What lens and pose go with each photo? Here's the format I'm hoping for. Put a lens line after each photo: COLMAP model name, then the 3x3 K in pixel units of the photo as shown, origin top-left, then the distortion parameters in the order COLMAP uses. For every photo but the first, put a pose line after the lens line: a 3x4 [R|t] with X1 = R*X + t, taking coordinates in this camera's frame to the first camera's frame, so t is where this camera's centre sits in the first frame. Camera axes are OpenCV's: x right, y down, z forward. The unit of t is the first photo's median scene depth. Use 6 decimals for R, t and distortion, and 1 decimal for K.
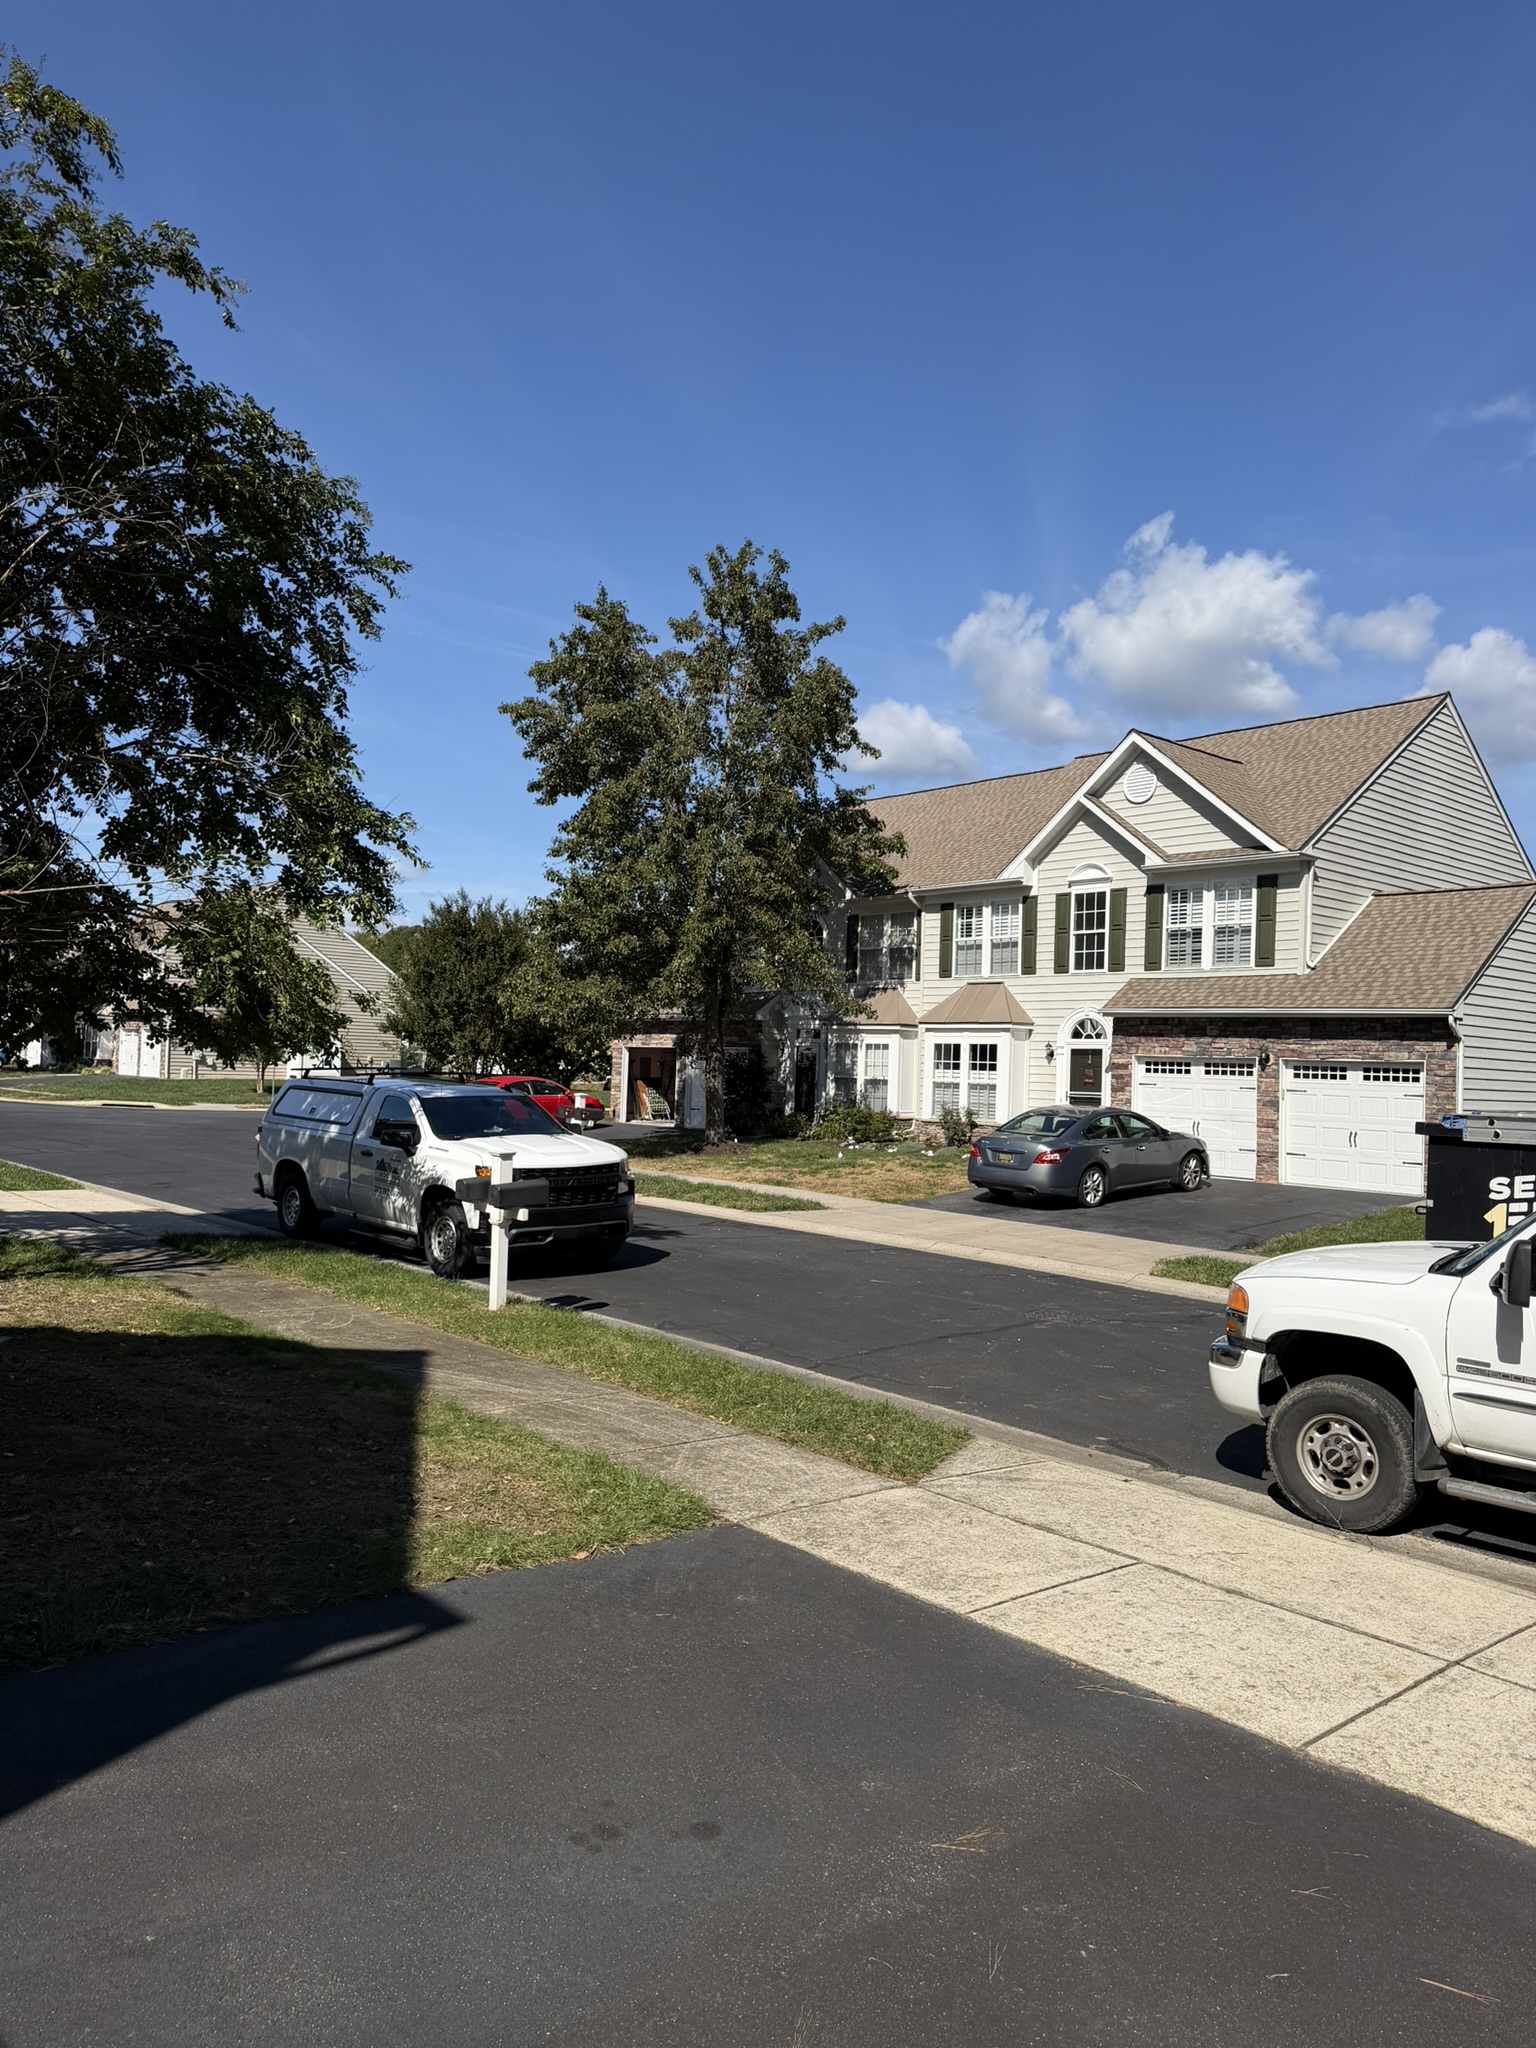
lens RADIAL K [[1432.0, 0, 769.5], [0, 1432.0, 1014.5], [0, 0, 1]] dist [0.130467, -0.162083]
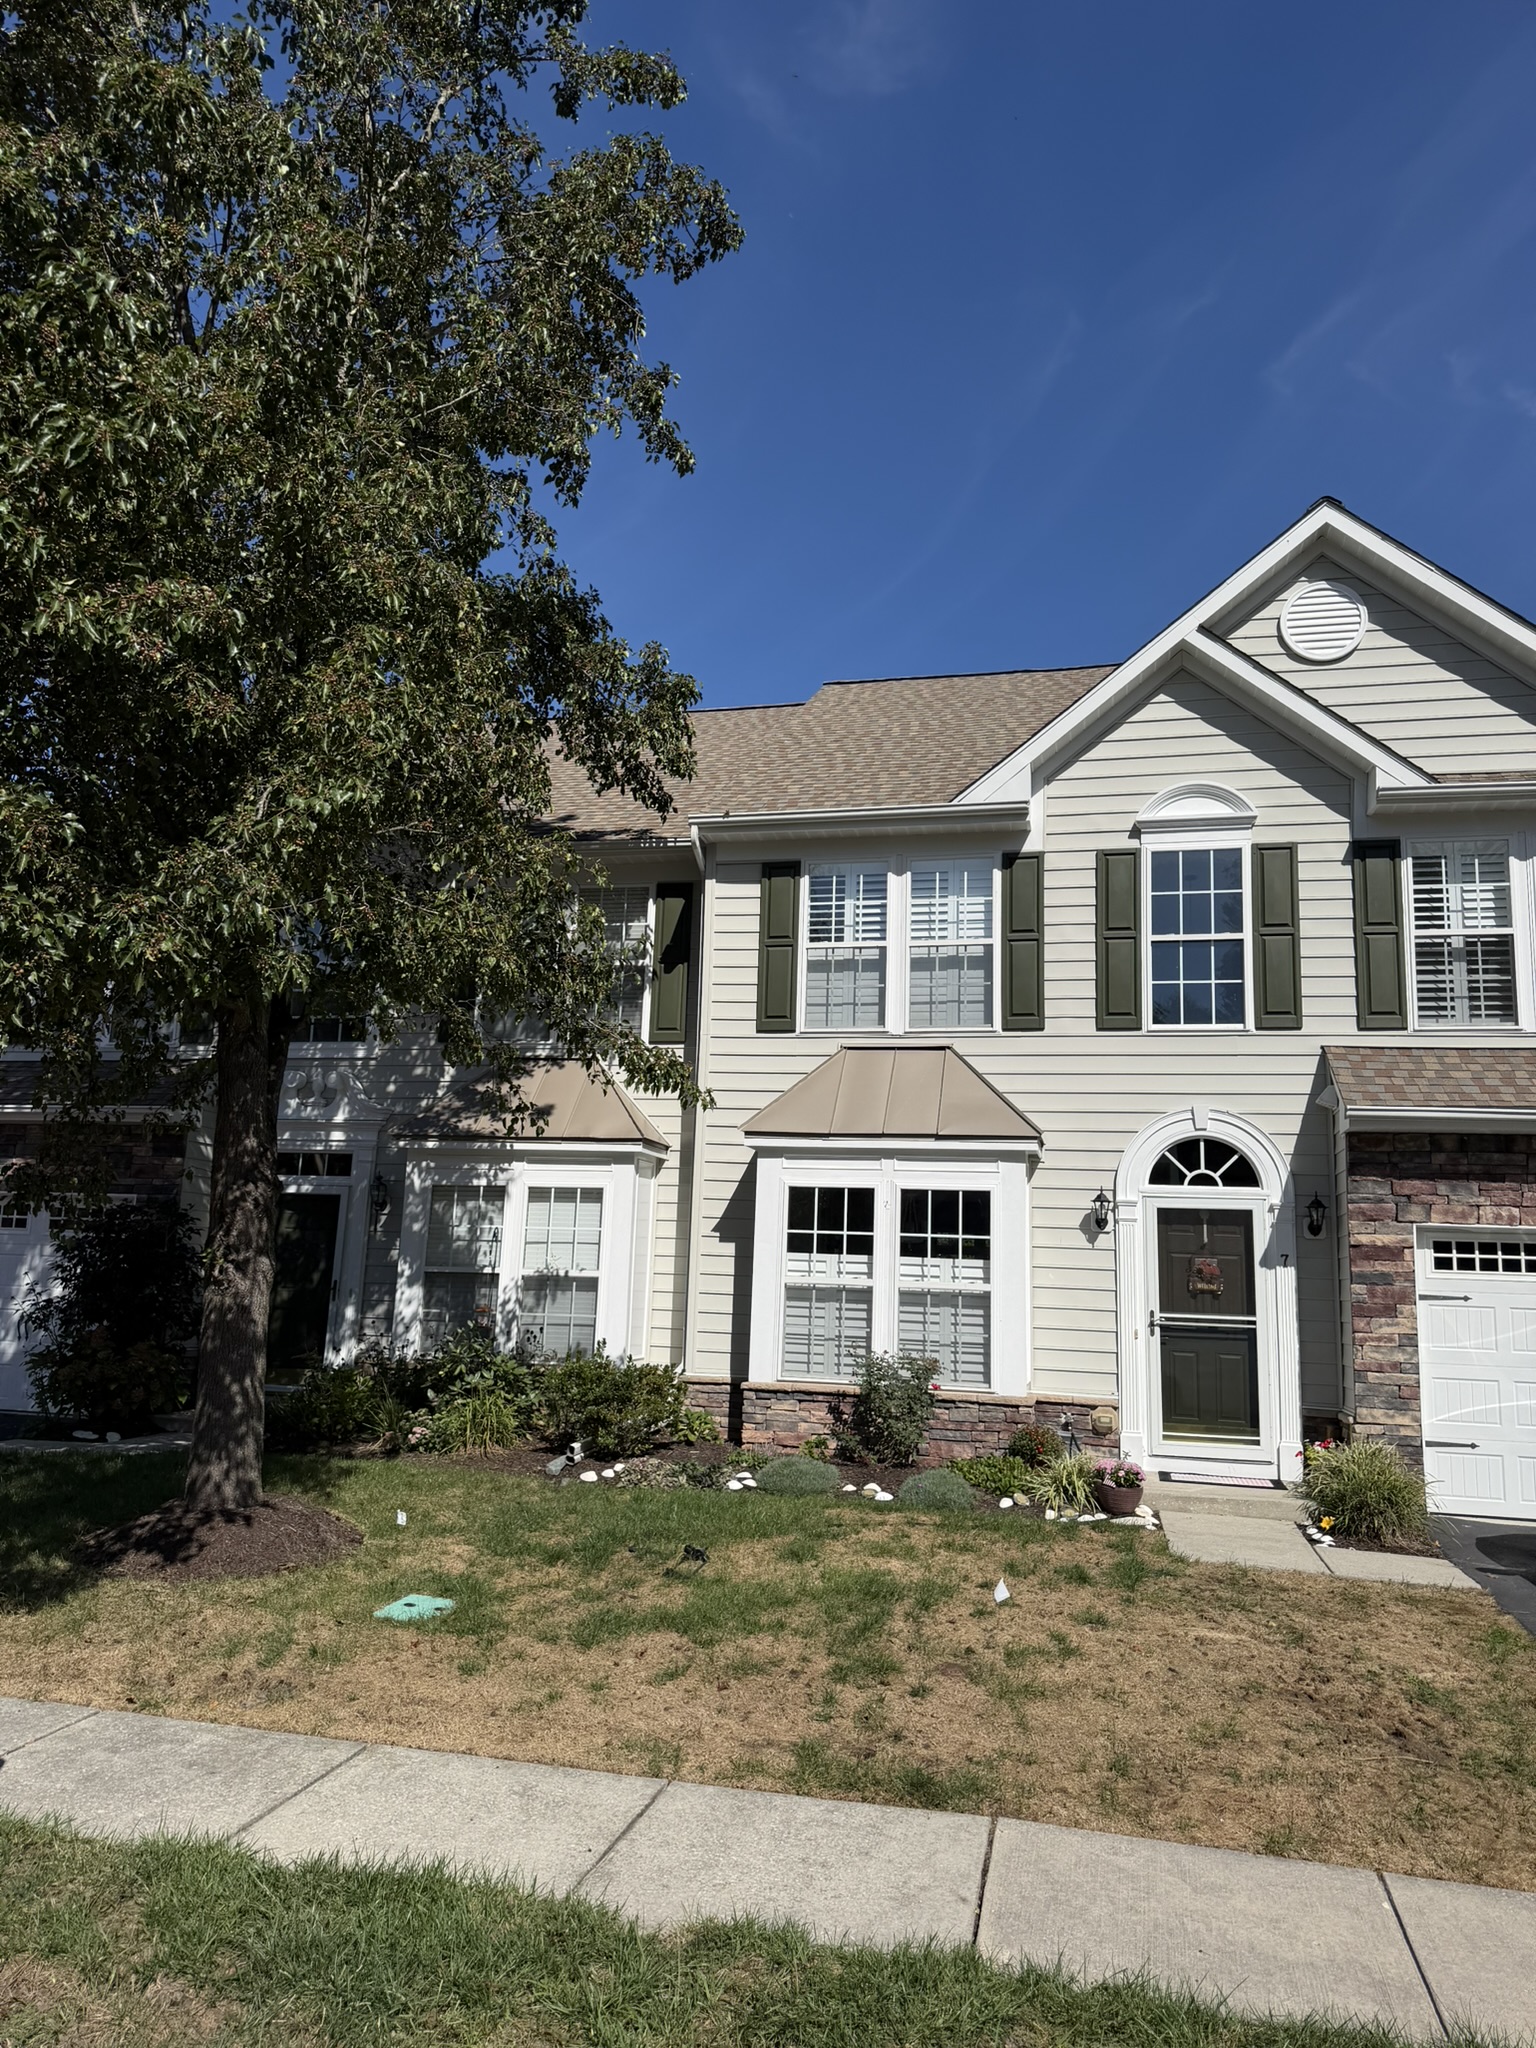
lens RADIAL K [[1419.6, 0, 766.2], [0, 1419.6, 1030.8], [0, 0, 1]] dist [0.179817, -0.374768]
pose [[0.820338, 0.098674, 0.563302, -0.123433], [-0.031265, 0.991267, -0.128109, 0.029461], [-0.571024, 0.087481, 0.816259, 0.710015]]
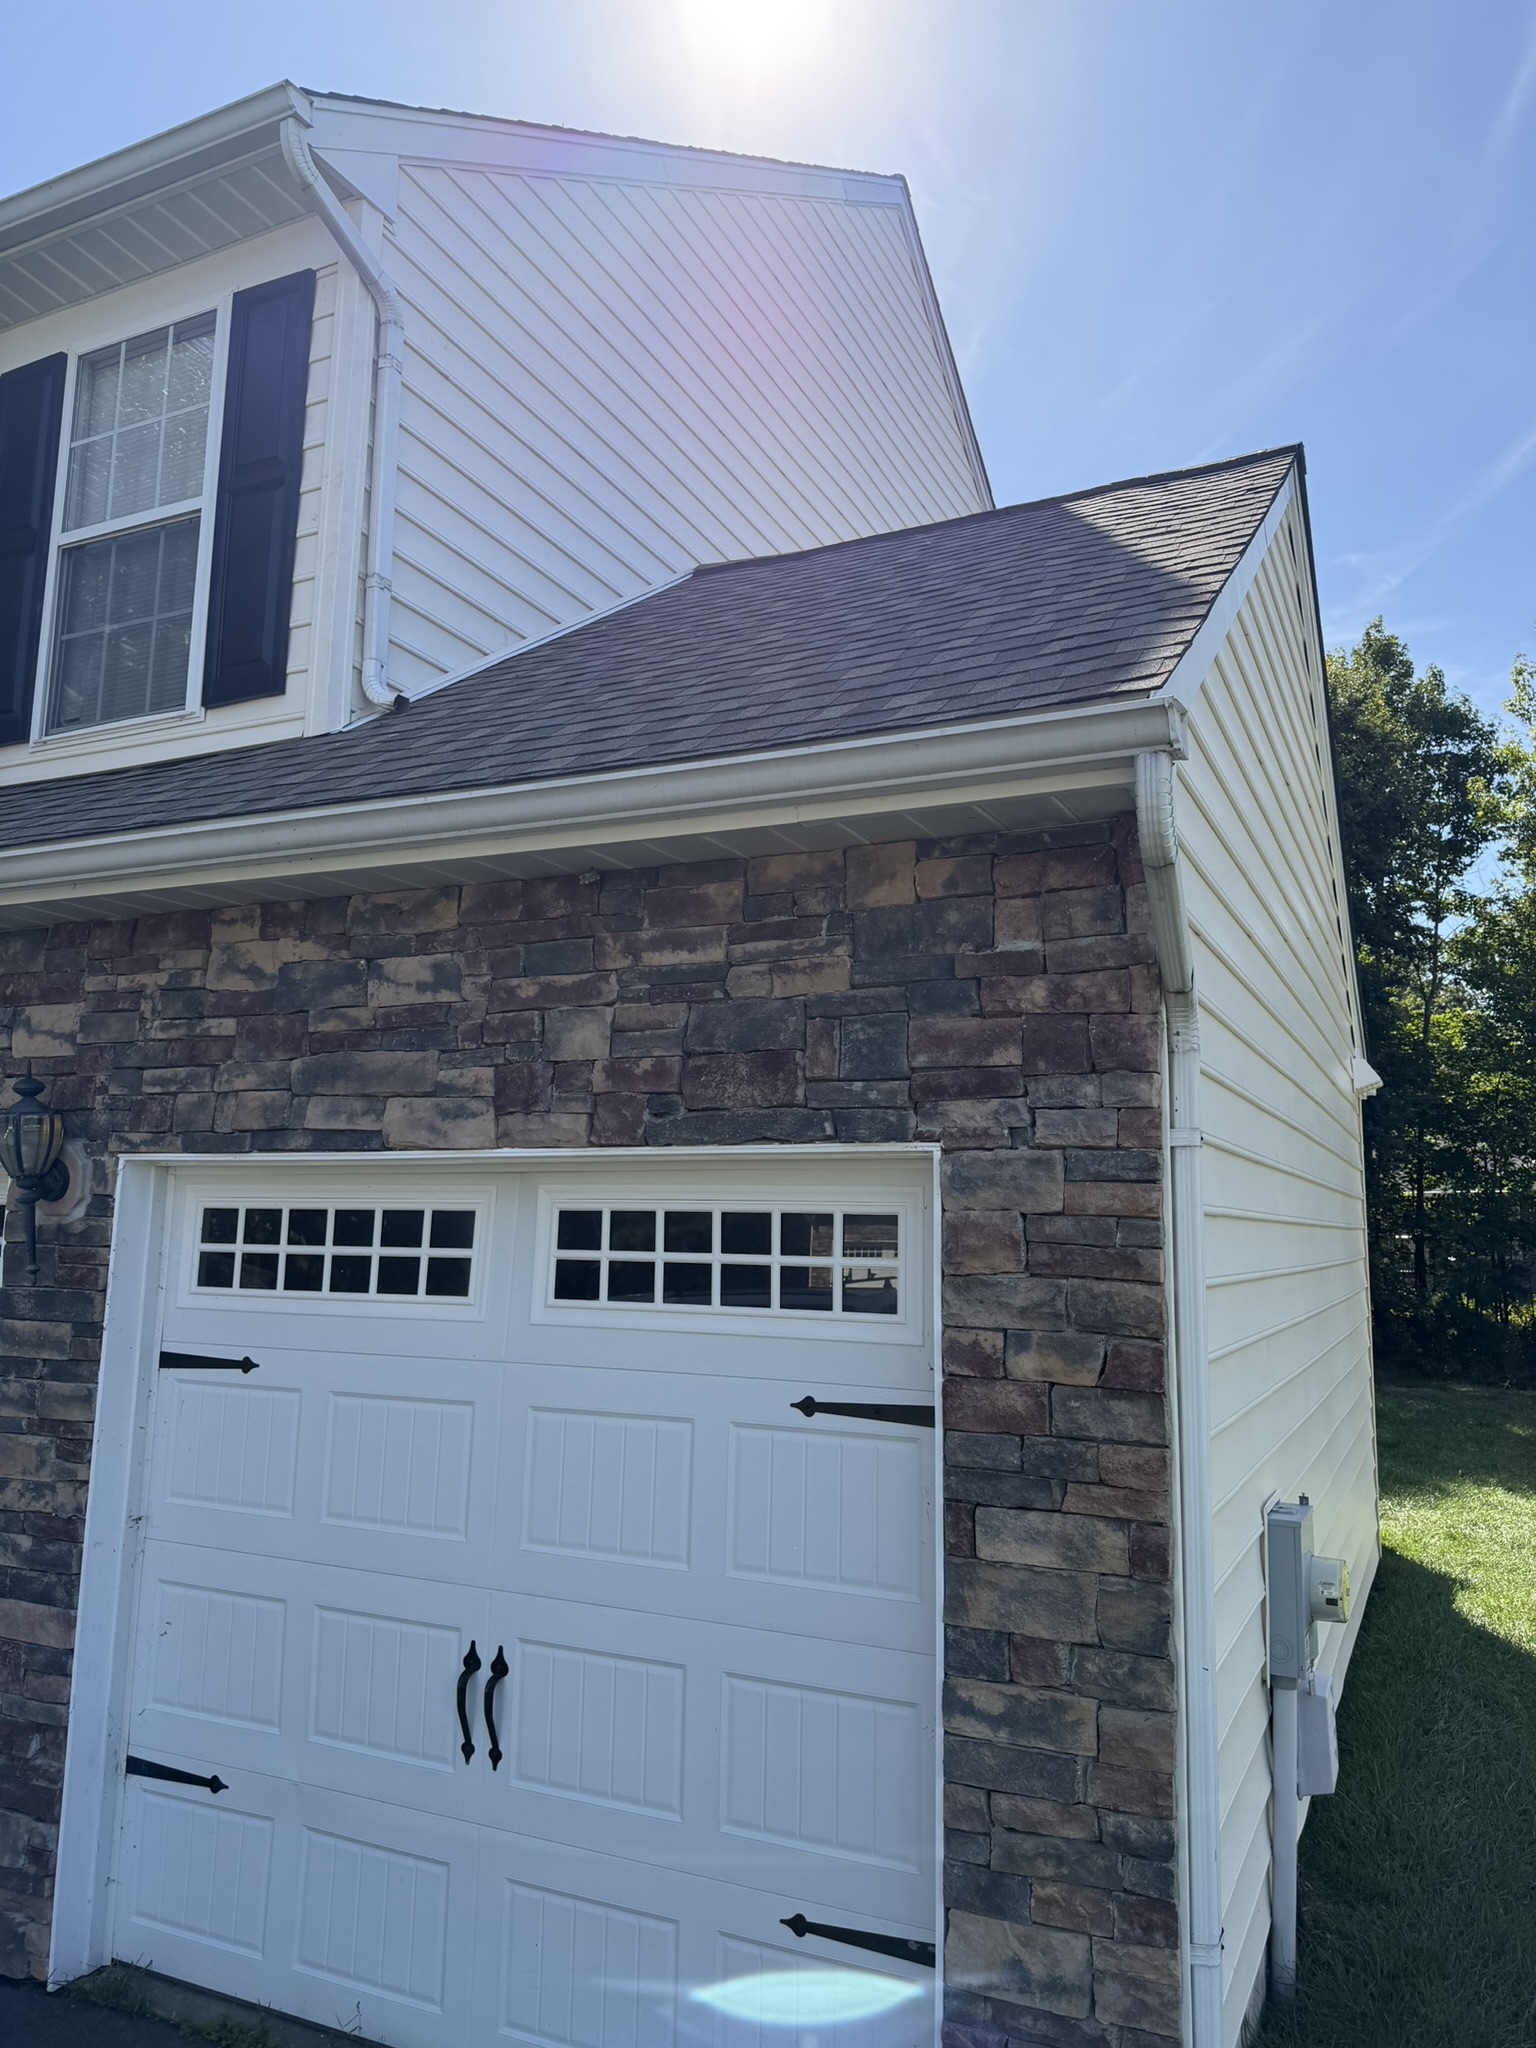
lens RADIAL K [[1432.0, 0, 769.5], [0, 1432.0, 1014.5], [0, 0, 1]] dist [0.130467, -0.162083]
pose [[0.922501, 0.089570, 0.375458, 0.236520], [-0.030411, 0.986546, -0.160633, 0.032242], [-0.384794, 0.136766, 0.912813, 0.768091]]
